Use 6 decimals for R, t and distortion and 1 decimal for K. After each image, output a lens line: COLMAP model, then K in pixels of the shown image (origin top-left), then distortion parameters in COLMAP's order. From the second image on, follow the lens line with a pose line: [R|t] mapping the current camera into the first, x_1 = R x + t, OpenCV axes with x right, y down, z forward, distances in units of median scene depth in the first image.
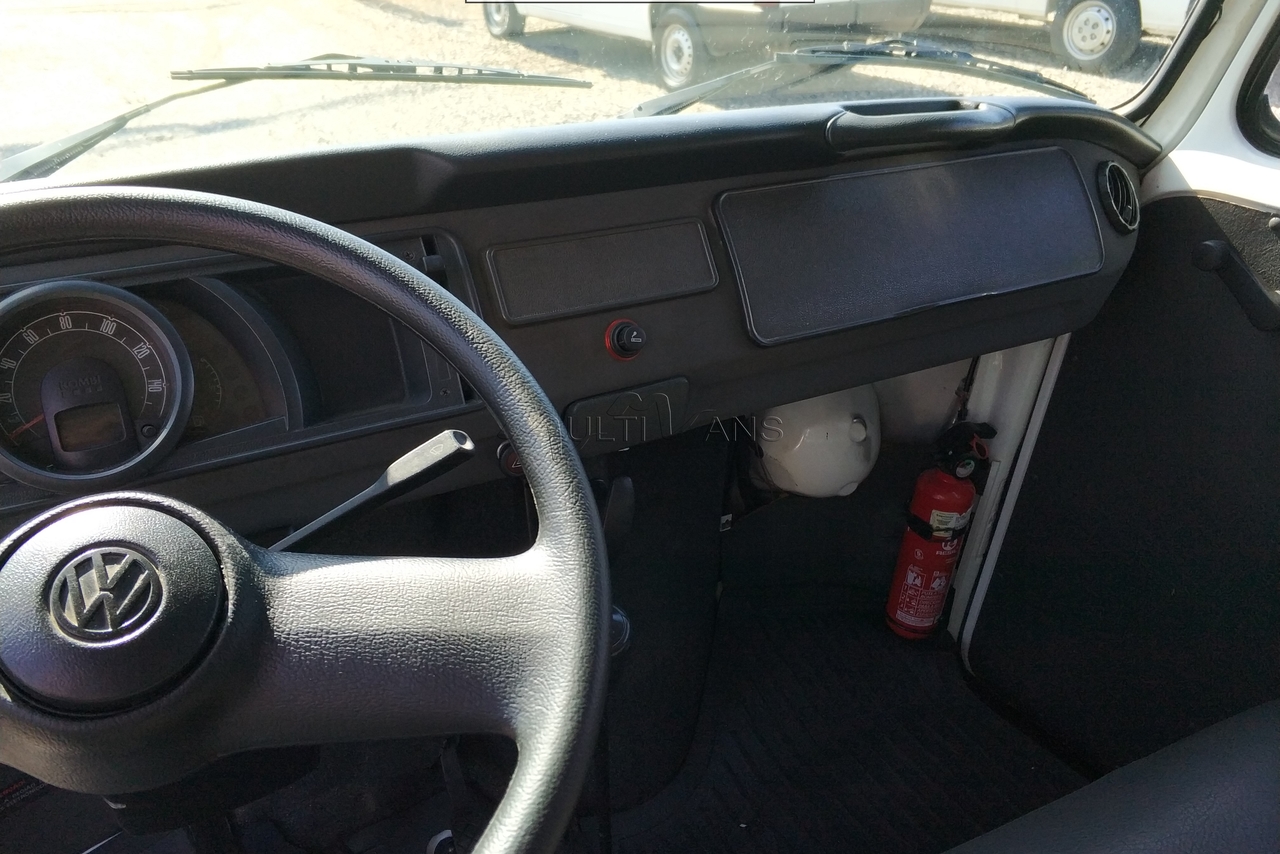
lens RADIAL K [[1007.8, 0, 634.7], [0, 1007.8, 413.4], [0, 0, 1]] dist [0.100521, -0.178893]
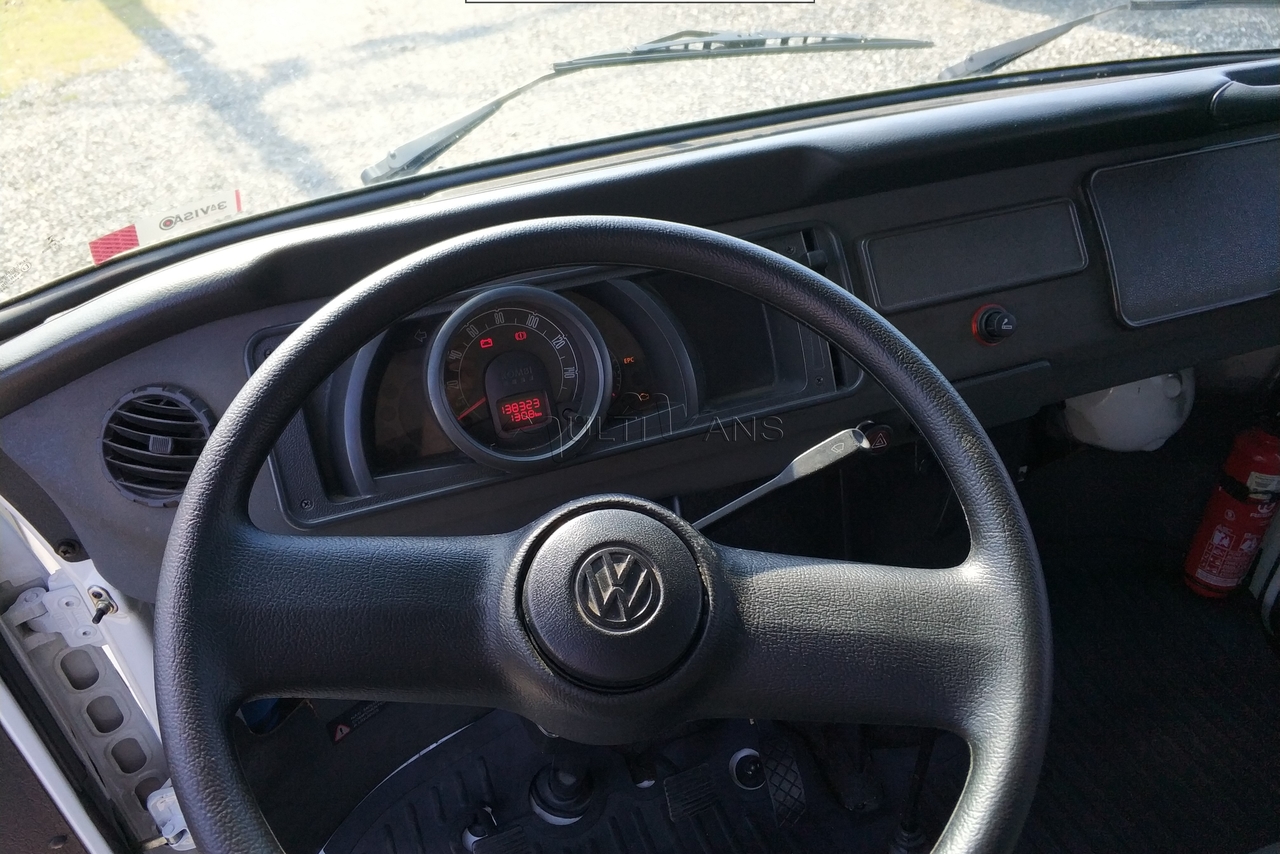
lens RADIAL K [[1010.8, 0, 640.0], [0, 1010.8, 427.0], [0, 0, 1]] dist [0.123638, -0.187587]
pose [[0.982906, 0.034978, -0.180755, -0.198092], [-0.013730, 0.992979, 0.117492, -0.106045], [0.183595, -0.113002, 0.976485, -0.094781]]
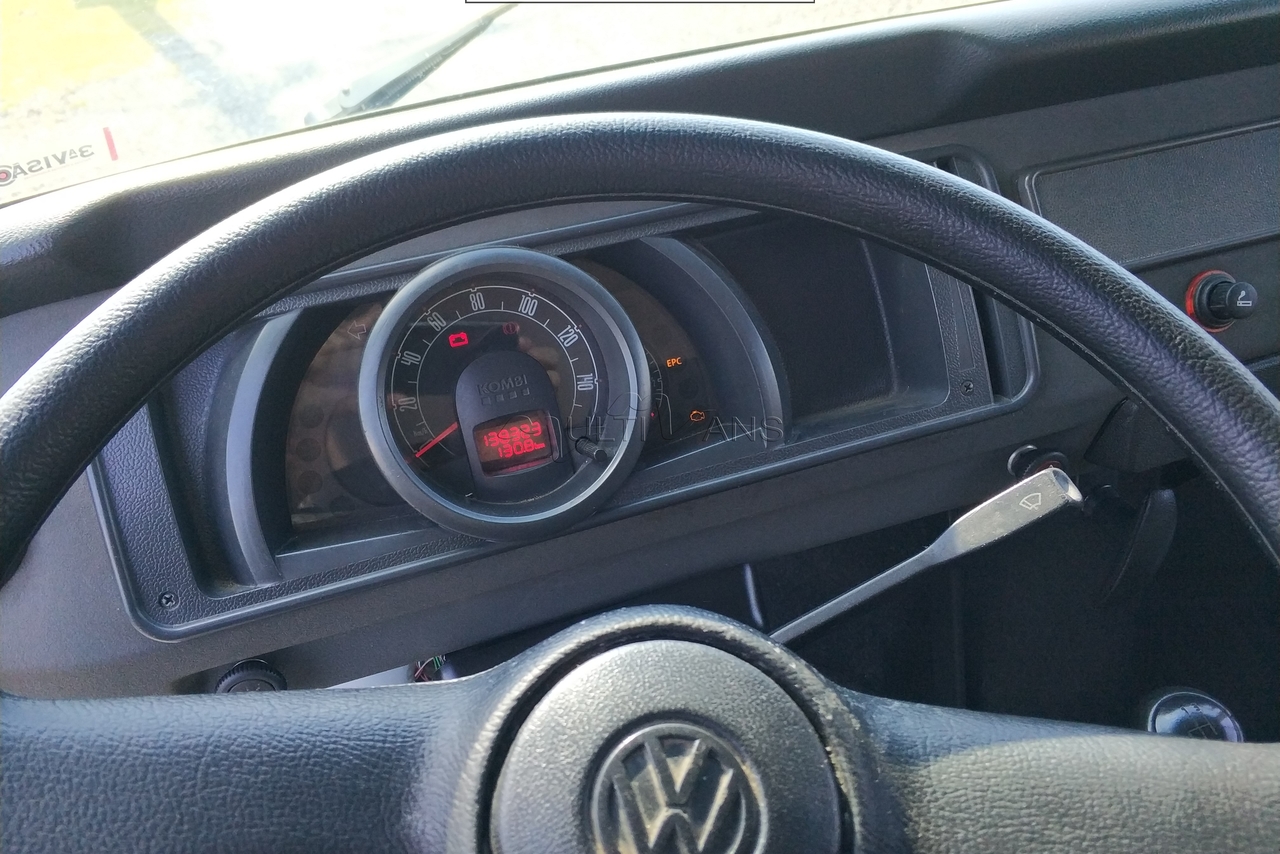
lens RADIAL K [[1007.8, 0, 634.7], [0, 1007.8, 413.4], [0, 0, 1]] dist [0.100521, -0.178893]
pose [[0.976807, 0.016320, -0.213498, -0.291377], [0.005152, 0.995011, 0.099634, -0.082547], [0.214059, -0.098423, 0.971850, 0.302027]]
